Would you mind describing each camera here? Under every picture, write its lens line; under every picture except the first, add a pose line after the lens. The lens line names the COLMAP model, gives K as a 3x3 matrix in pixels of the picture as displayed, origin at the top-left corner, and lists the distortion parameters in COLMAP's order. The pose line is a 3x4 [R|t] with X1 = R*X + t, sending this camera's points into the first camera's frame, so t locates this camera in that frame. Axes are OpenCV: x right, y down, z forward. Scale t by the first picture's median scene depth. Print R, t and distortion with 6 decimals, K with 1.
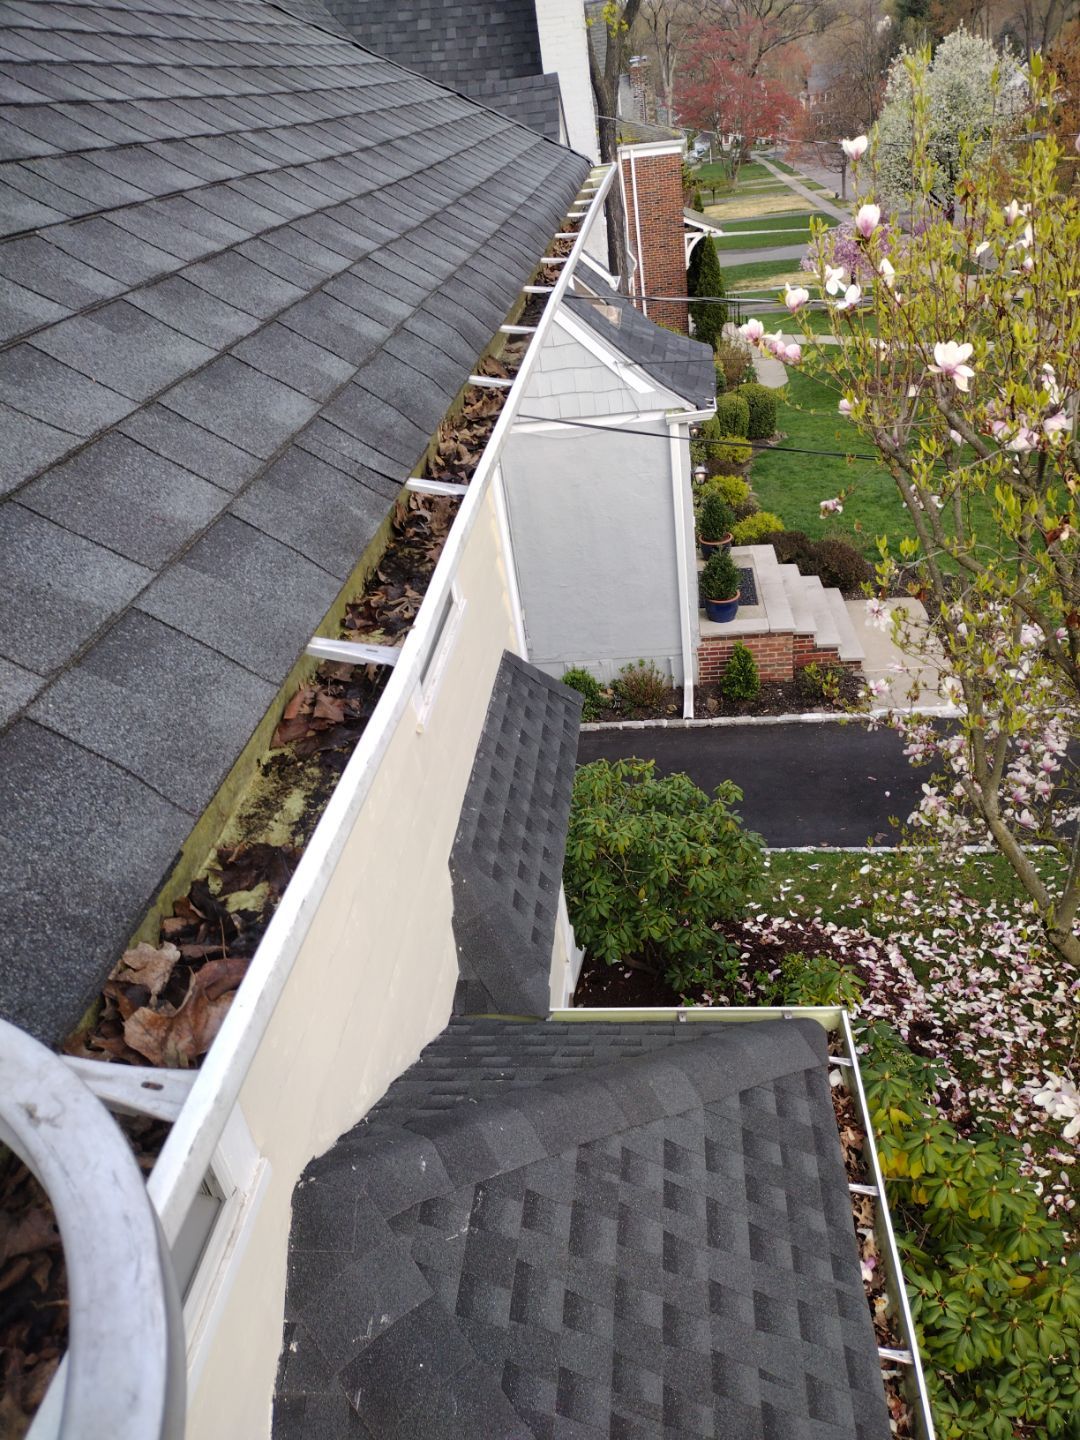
lens RADIAL K [[1025.7, 0, 465.5], [0, 1025.7, 719.7], [0, 0, 1]] dist [-0.069360, 0.036455]
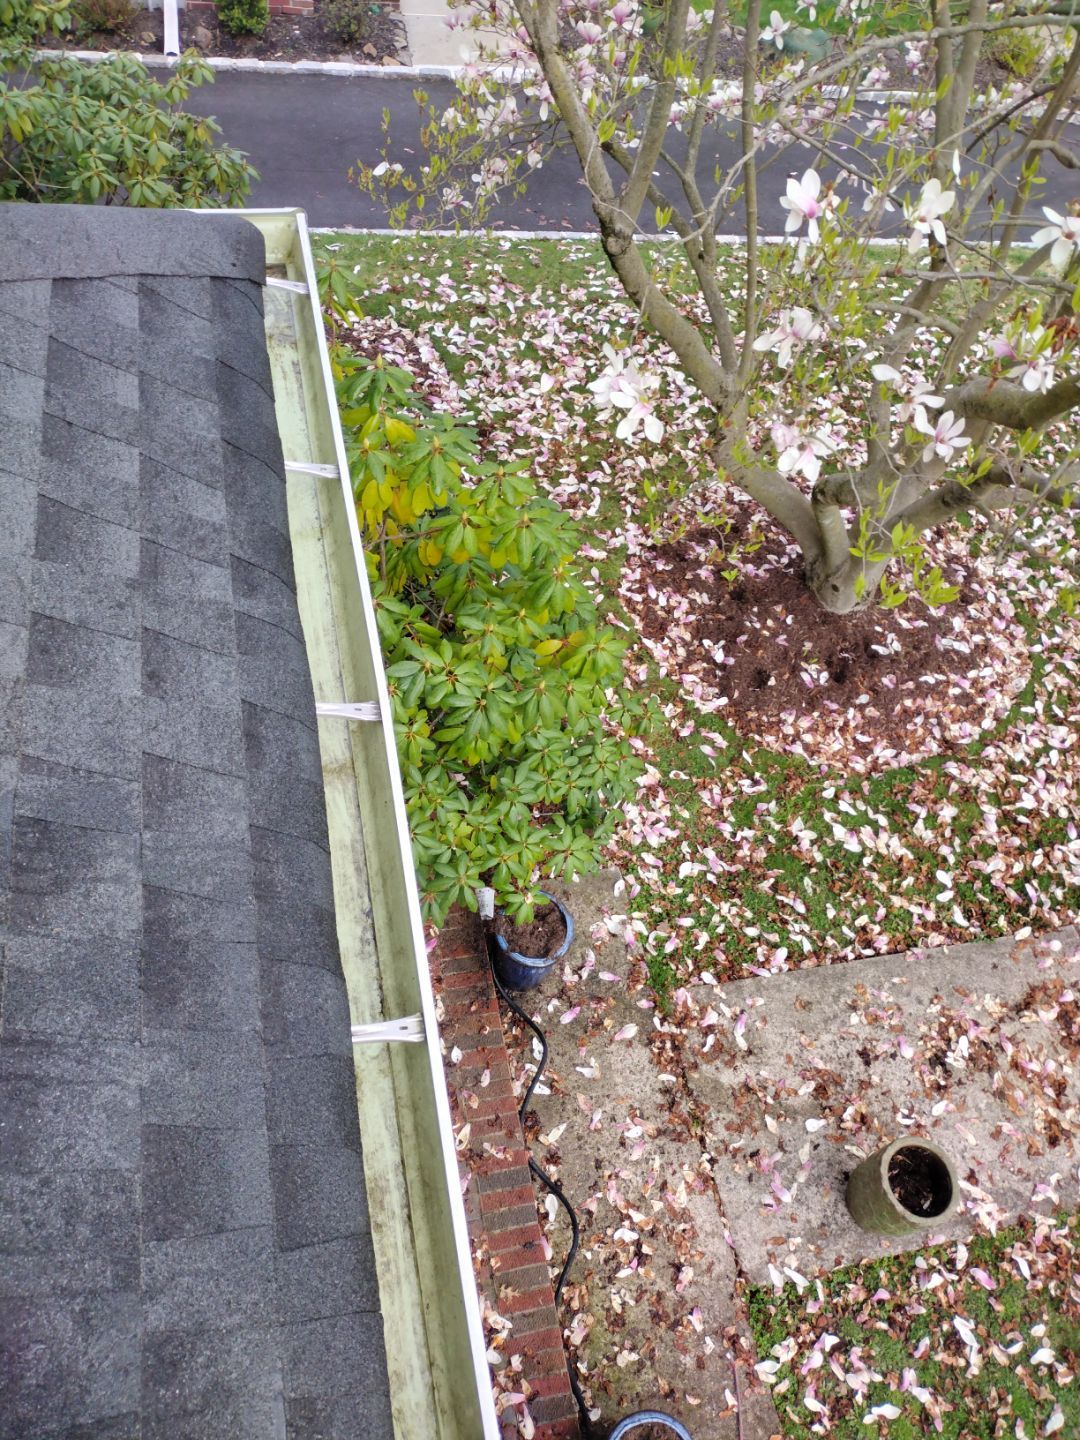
lens RADIAL K [[1025.7, 0, 465.5], [0, 1025.7, 719.7], [0, 0, 1]] dist [-0.069360, 0.036455]
pose [[0.916068, -0.141726, 0.375144, 0.104814], [-0.039186, 0.899356, 0.435458, 0.147640], [-0.399103, -0.413610, 0.818318, 0.192766]]
